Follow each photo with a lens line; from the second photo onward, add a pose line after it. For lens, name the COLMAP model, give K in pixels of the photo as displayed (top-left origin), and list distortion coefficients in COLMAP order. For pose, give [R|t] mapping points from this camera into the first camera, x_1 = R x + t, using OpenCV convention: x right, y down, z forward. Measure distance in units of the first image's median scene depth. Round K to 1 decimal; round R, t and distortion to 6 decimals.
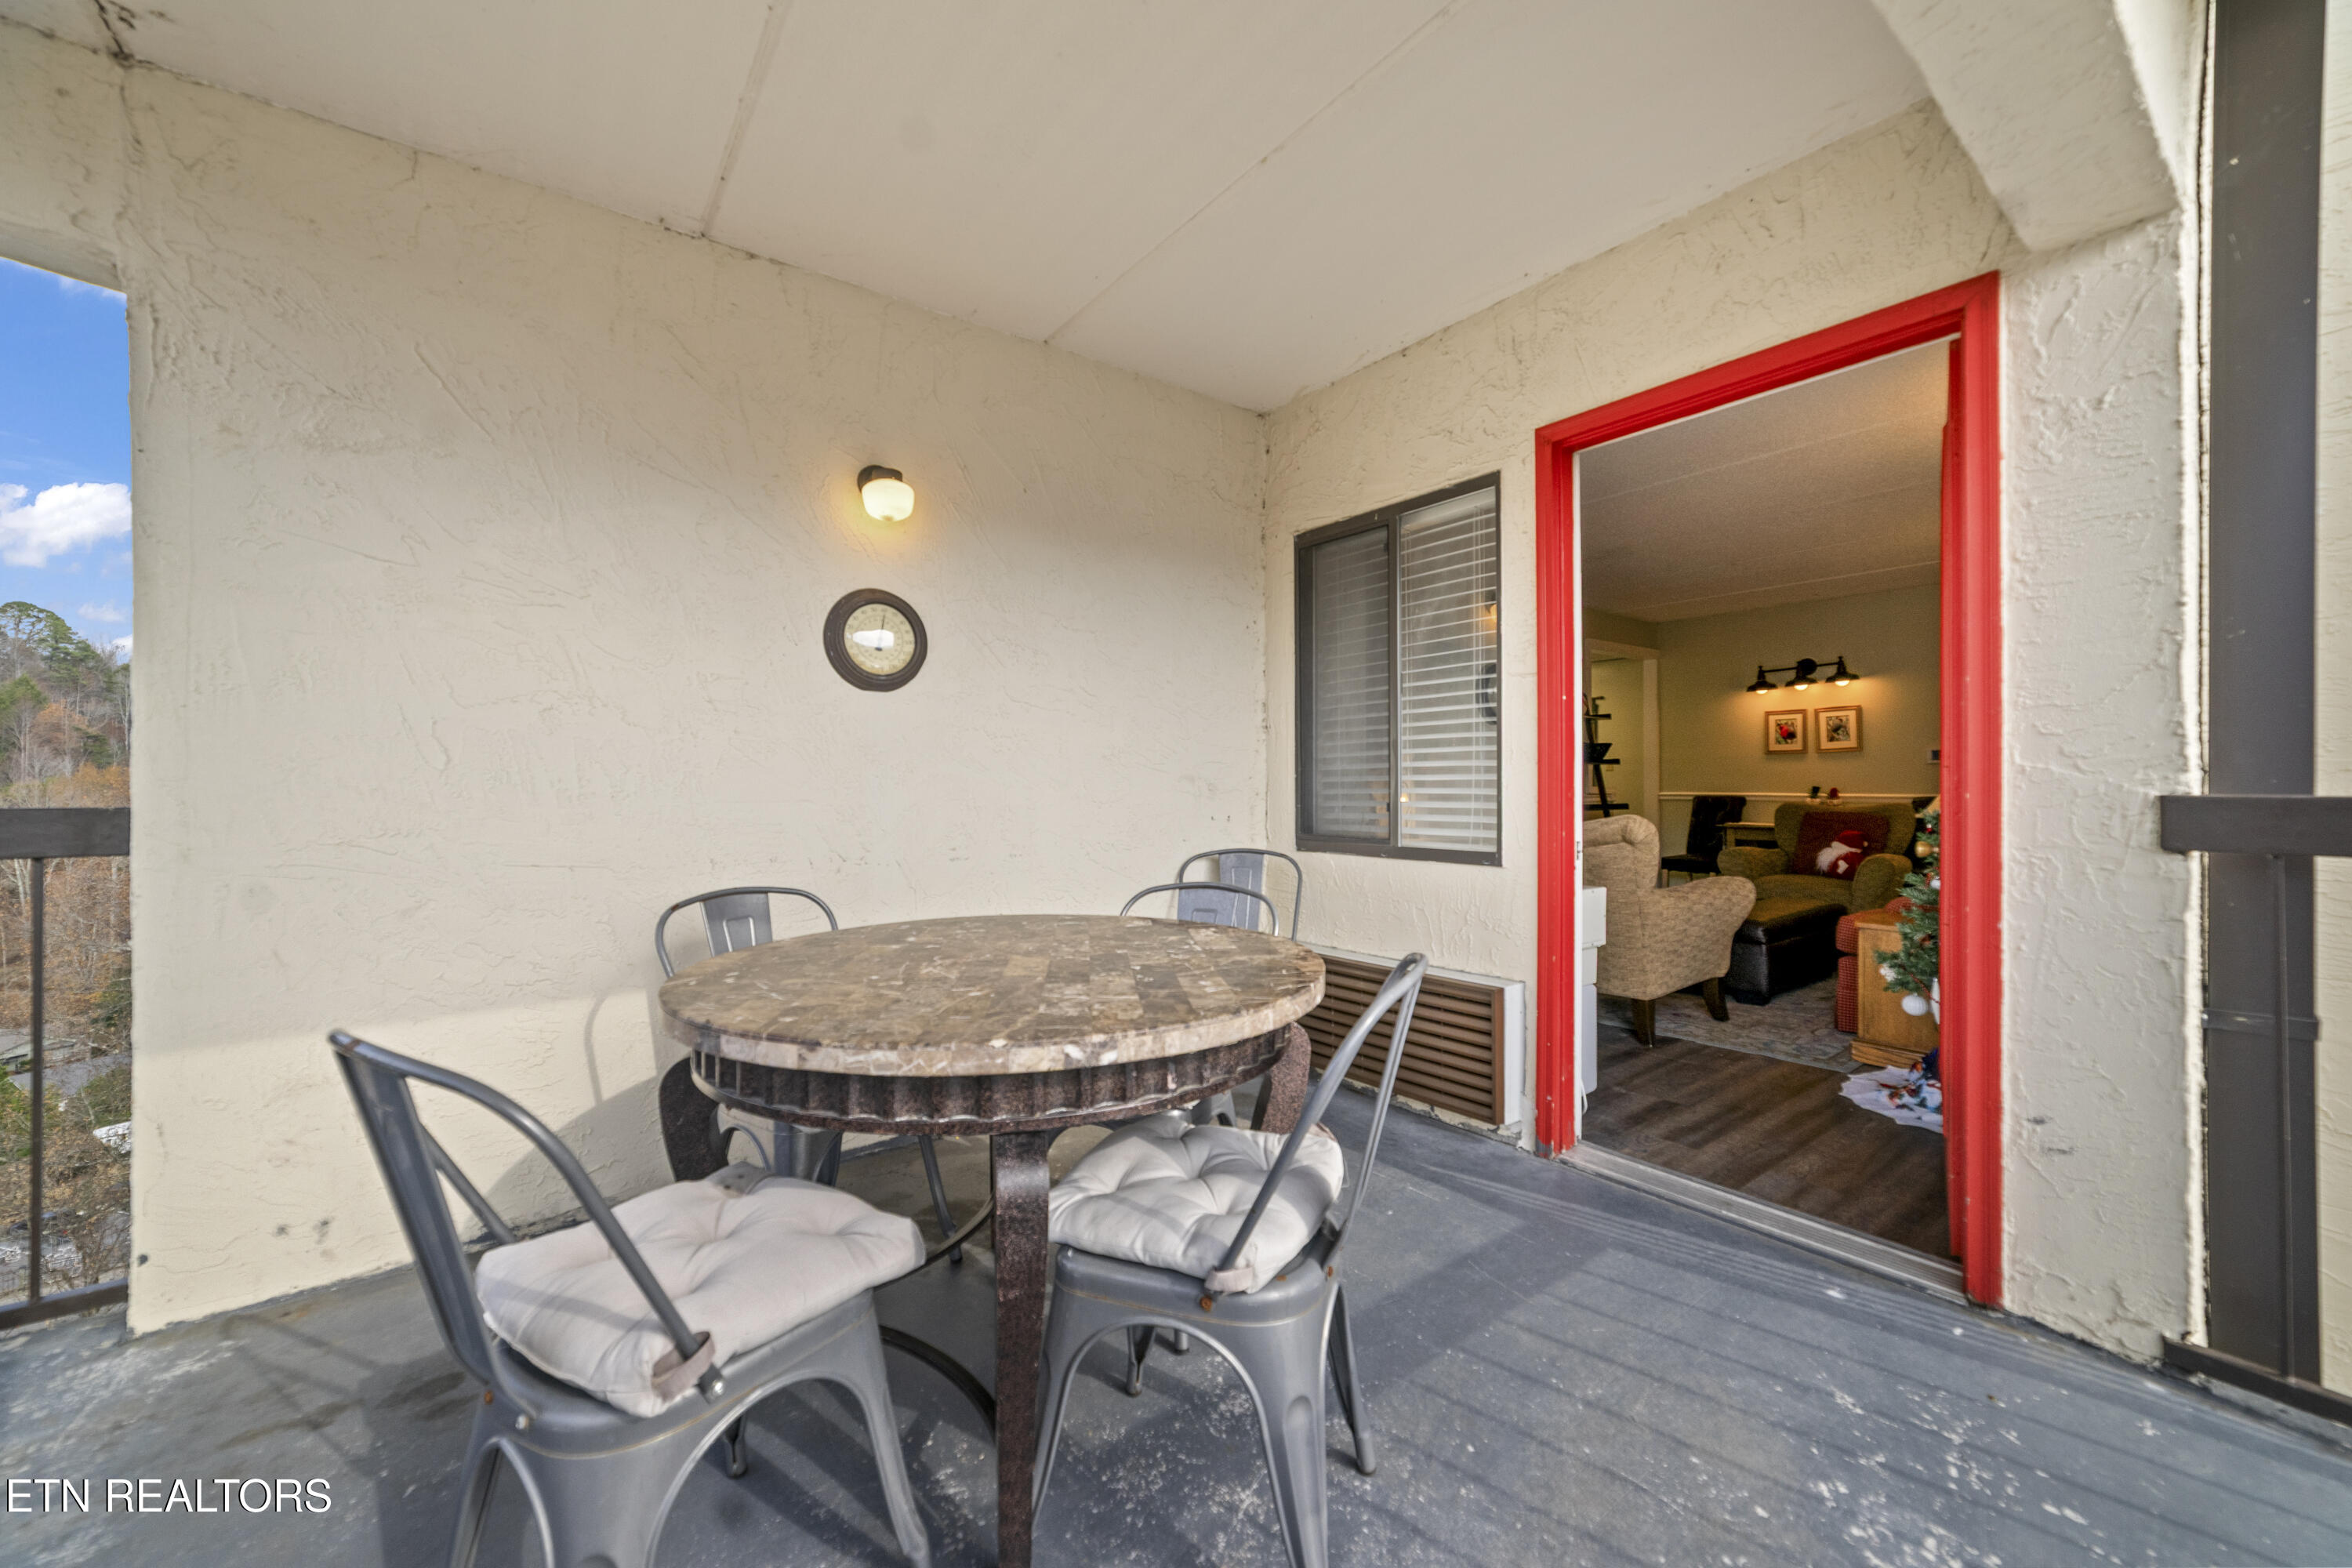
lens RADIAL K [[906.5, 0, 1153.7], [0, 906.5, 786.5], [0, 0, 1]] dist [-0.015570, 0.006598]
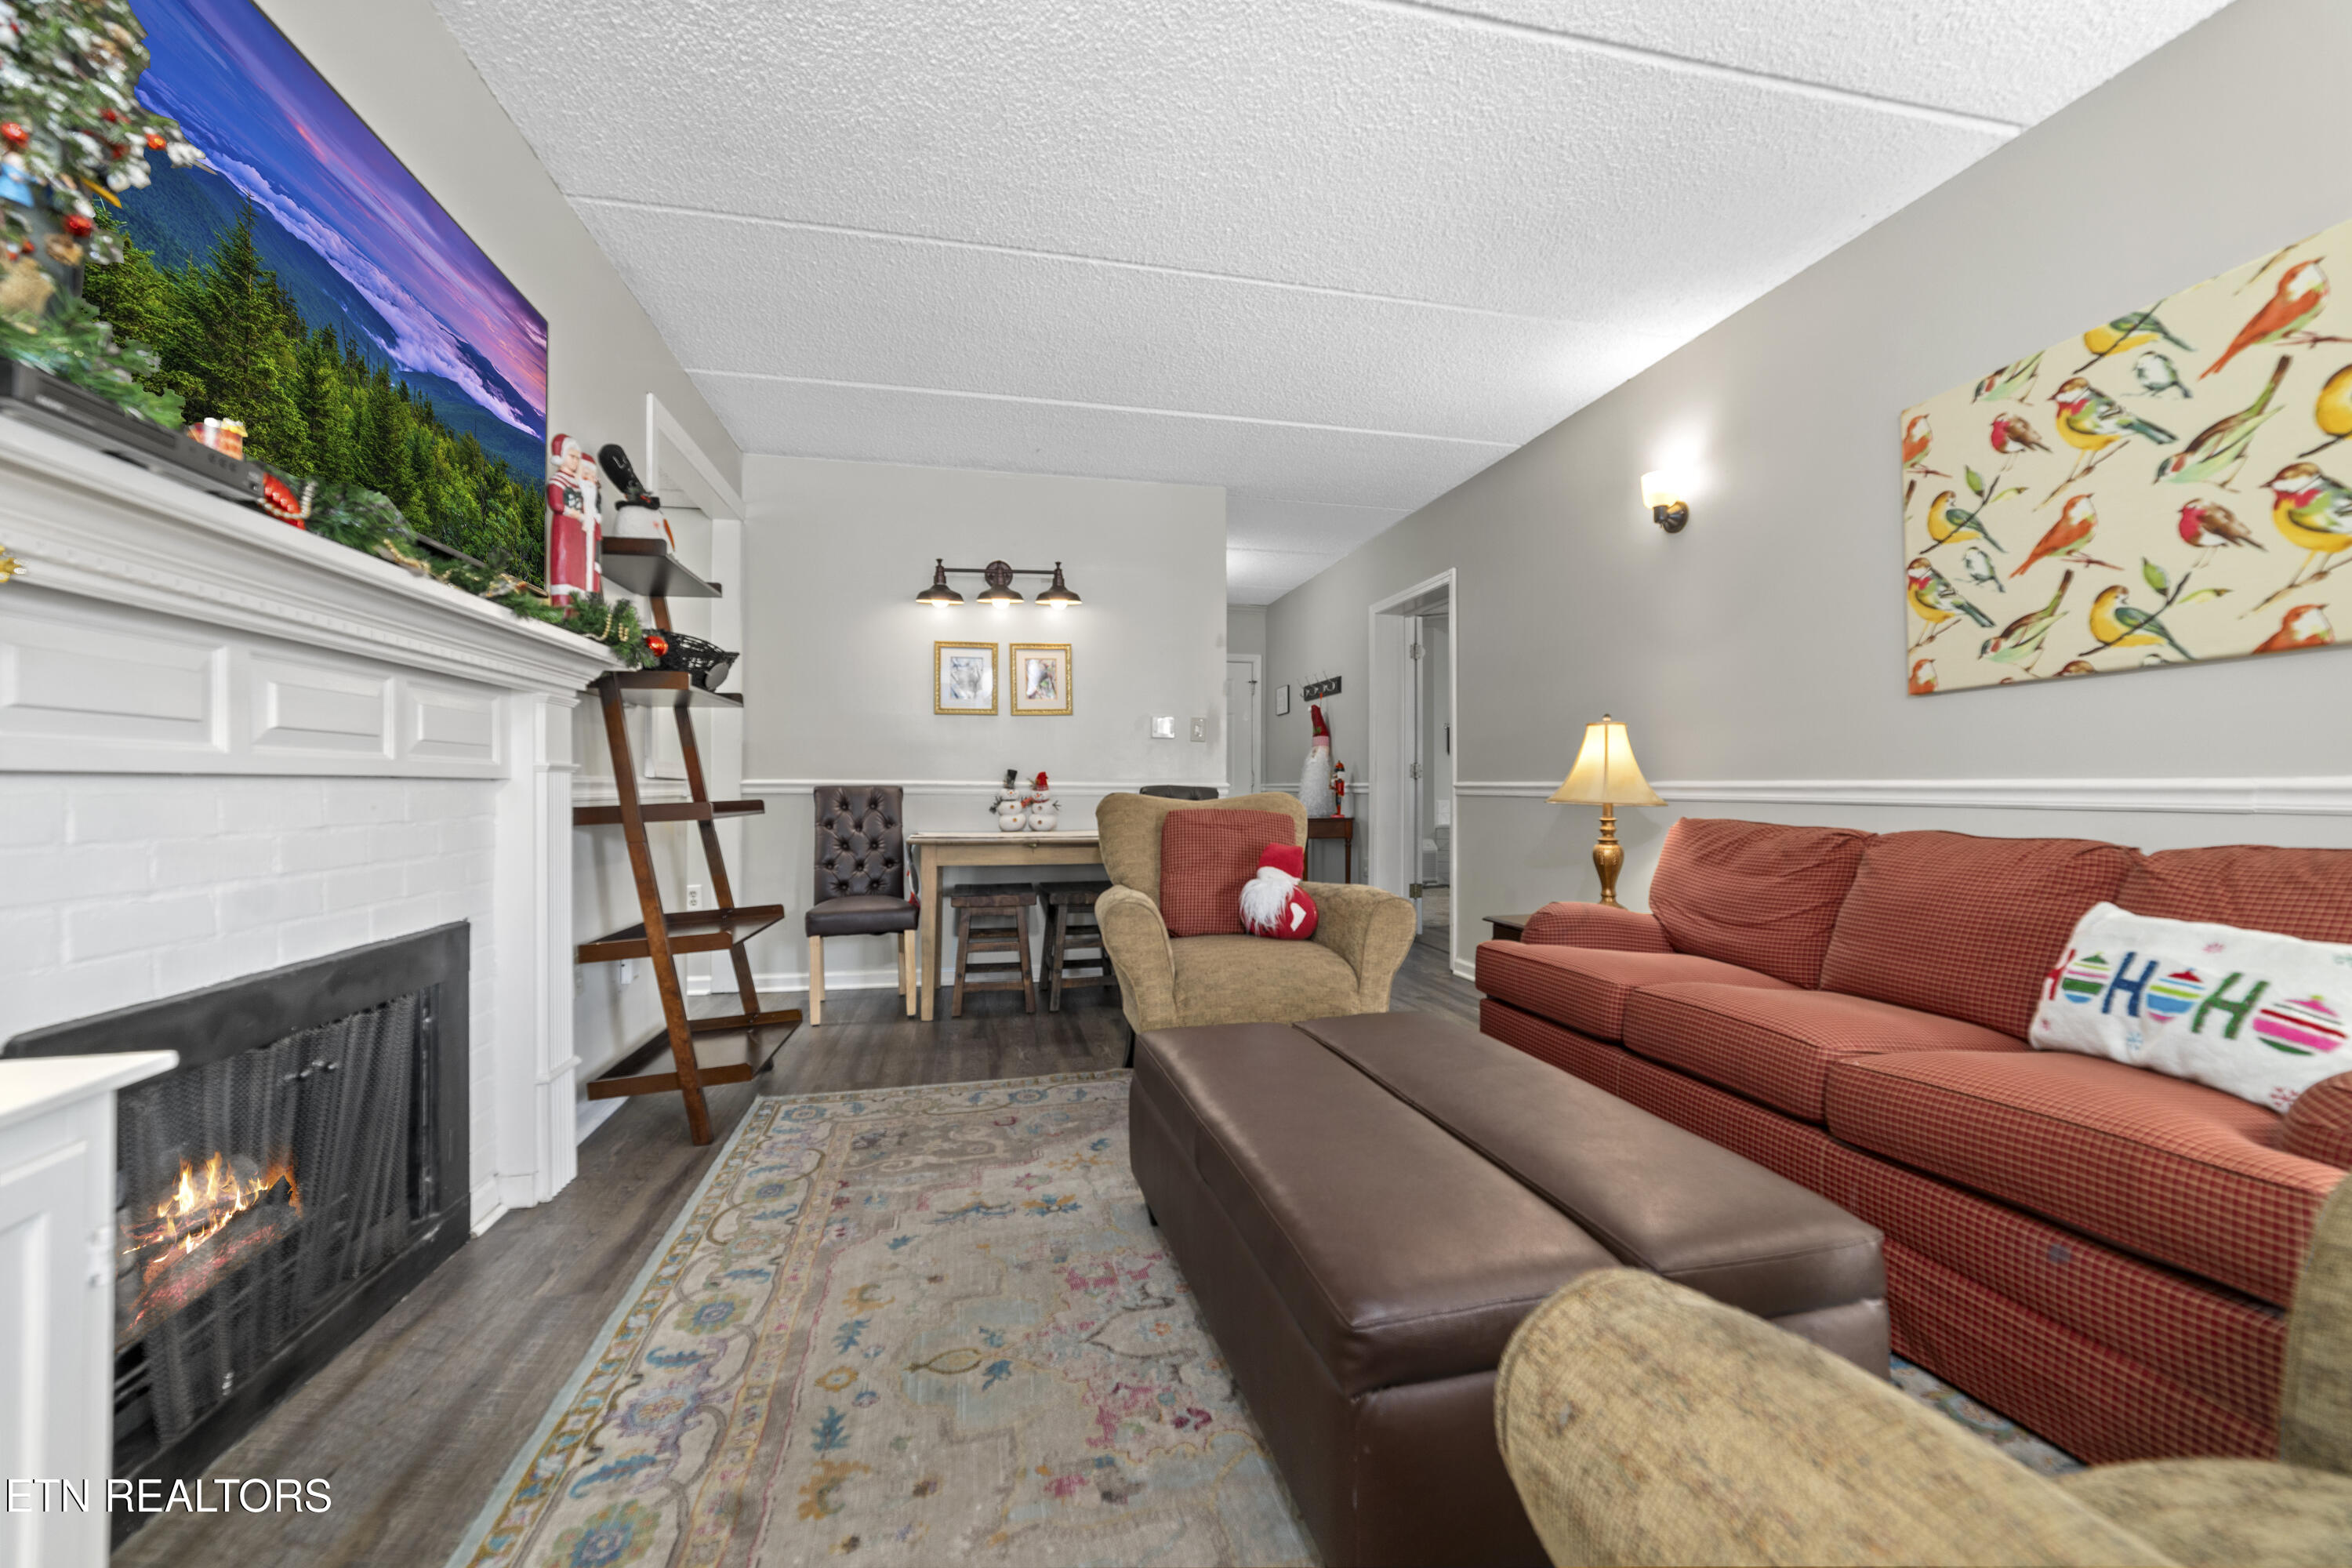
lens RADIAL K [[906.5, 0, 1172.7], [0, 906.5, 779.7], [0, 0, 1]] dist [-0.015570, 0.006598]
pose [[0.378262, 0.009598, 0.925649, 0.204679], [0.002580, 0.999931, -0.011422, 0.014046], [-0.925695, 0.006708, 0.378211, 0.667645]]
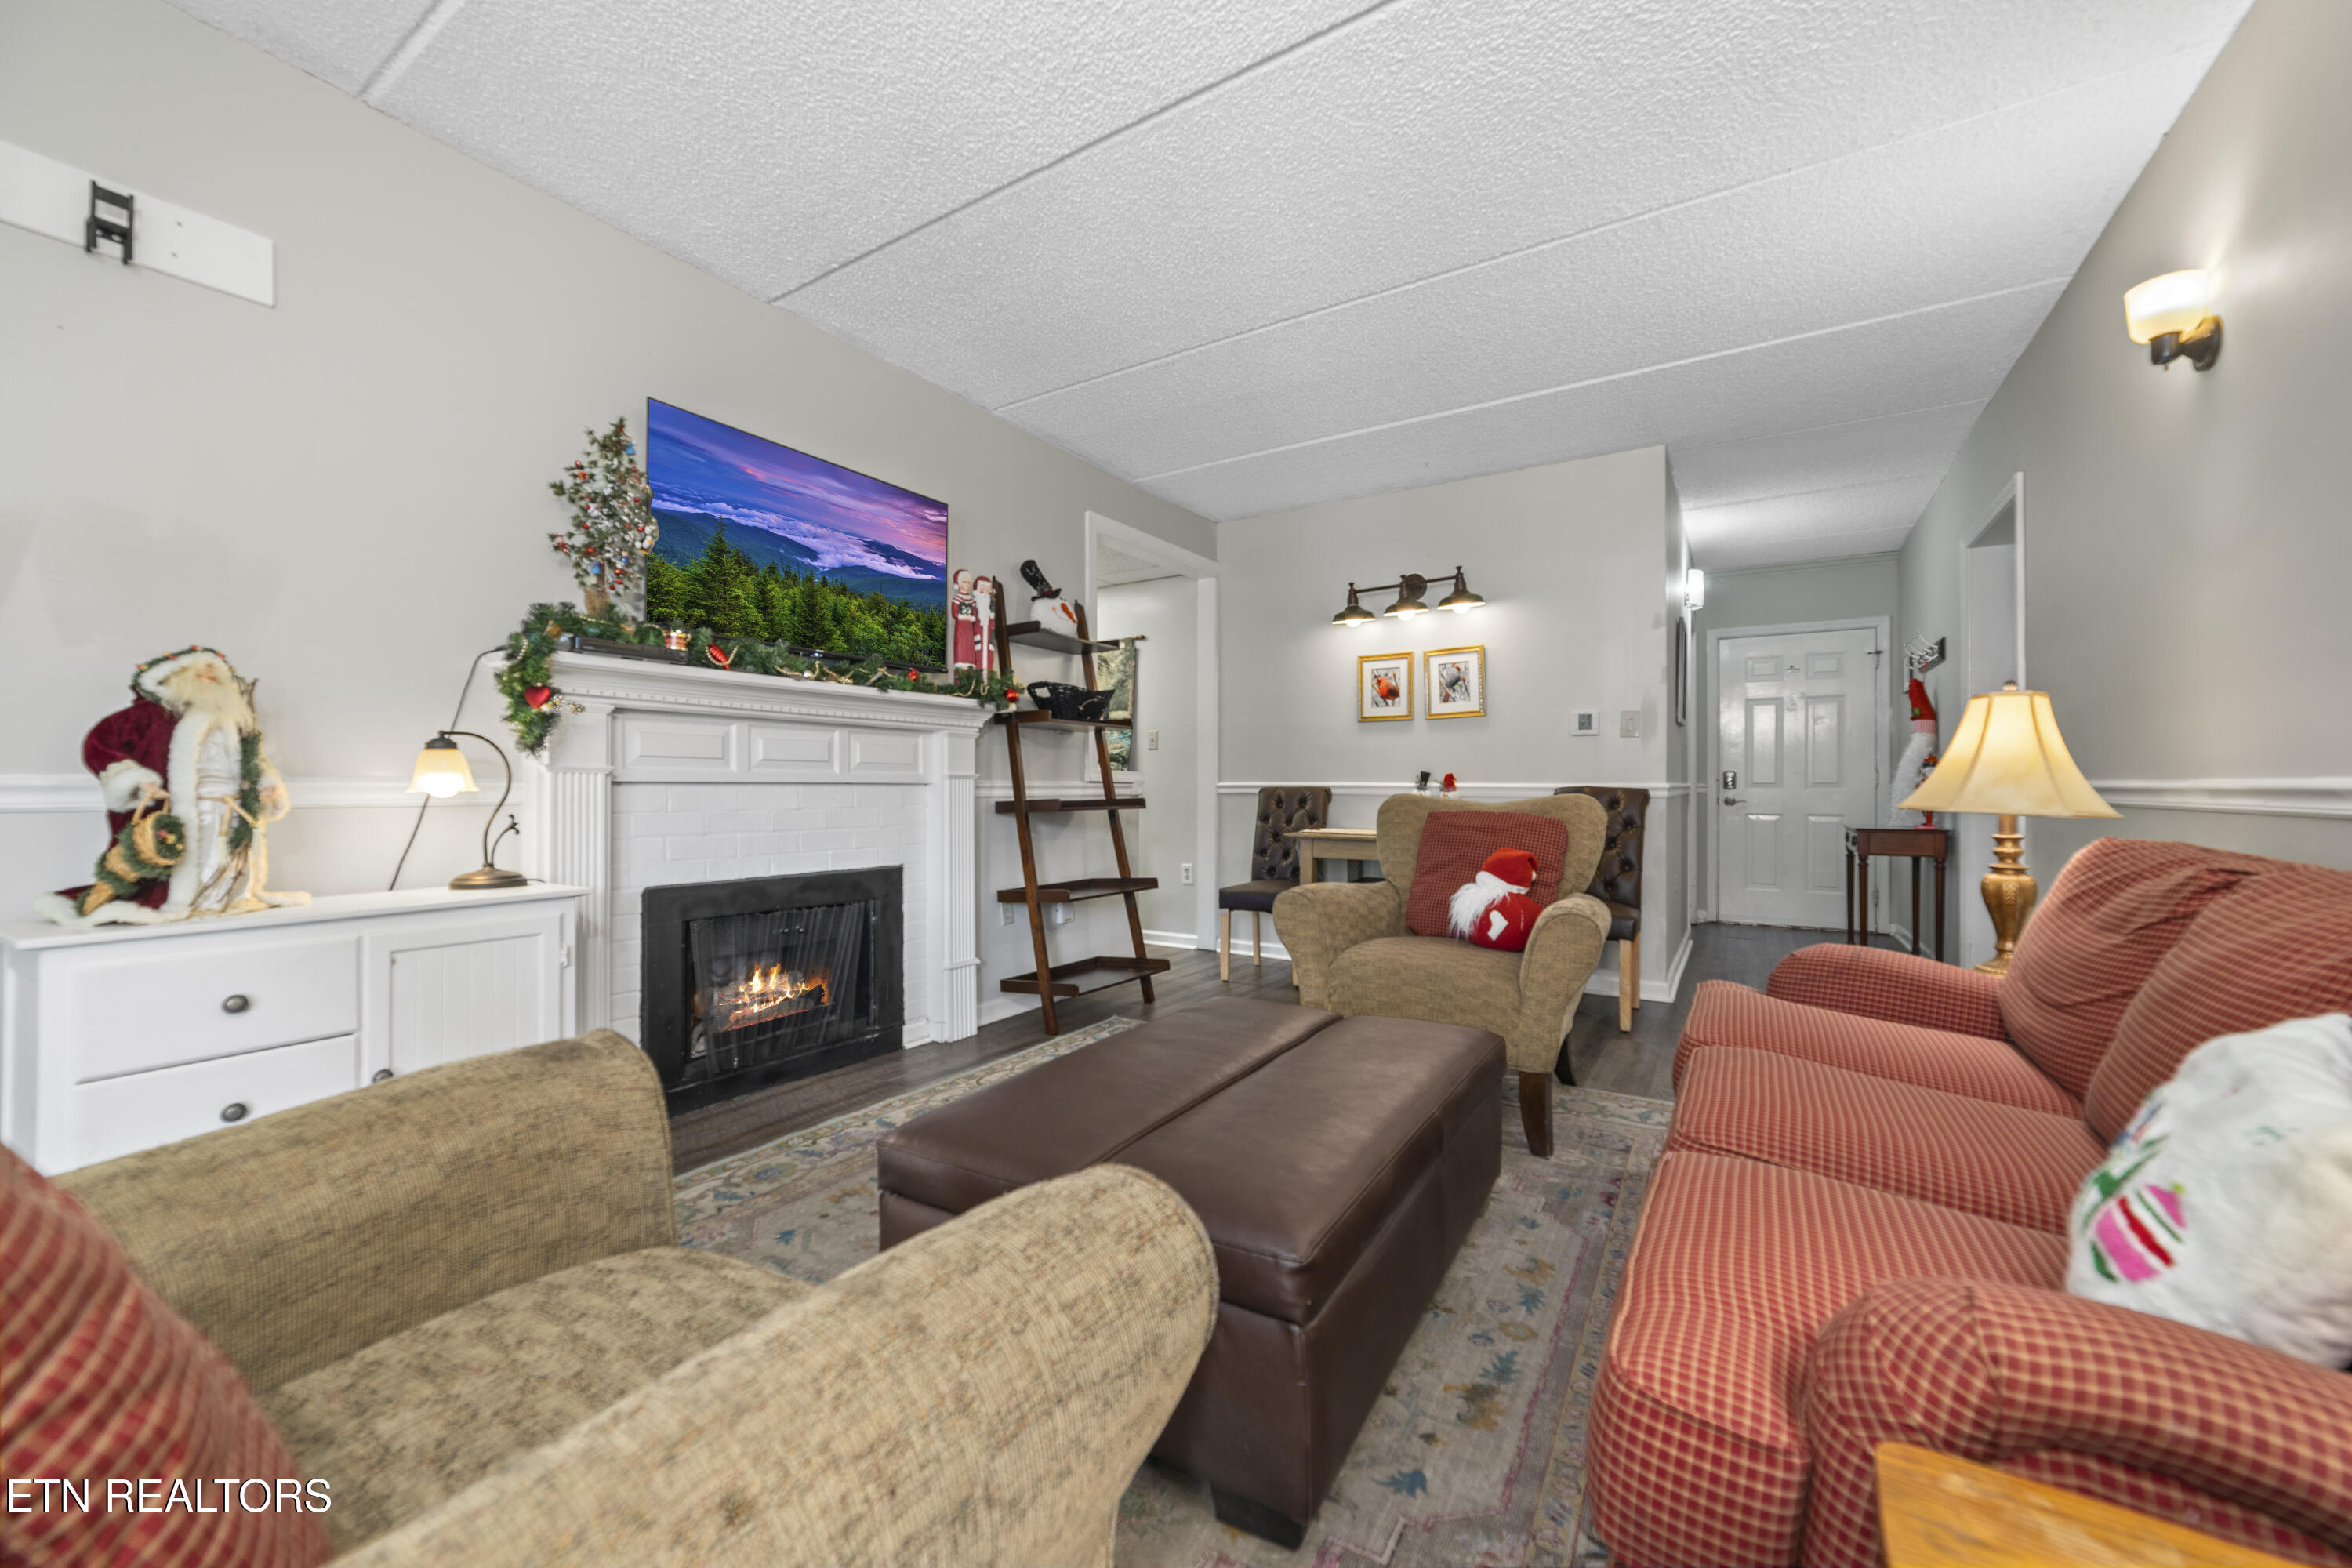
lens RADIAL K [[906.5, 0, 1175.6], [0, 906.5, 779.6], [0, 0, 1]] dist [-0.015570, 0.006598]
pose [[0.921423, 0.005390, 0.388524, 0.321748], [-0.000393, 0.999916, -0.012940, 0.013896], [-0.388561, 0.011770, 0.921348, 0.477034]]
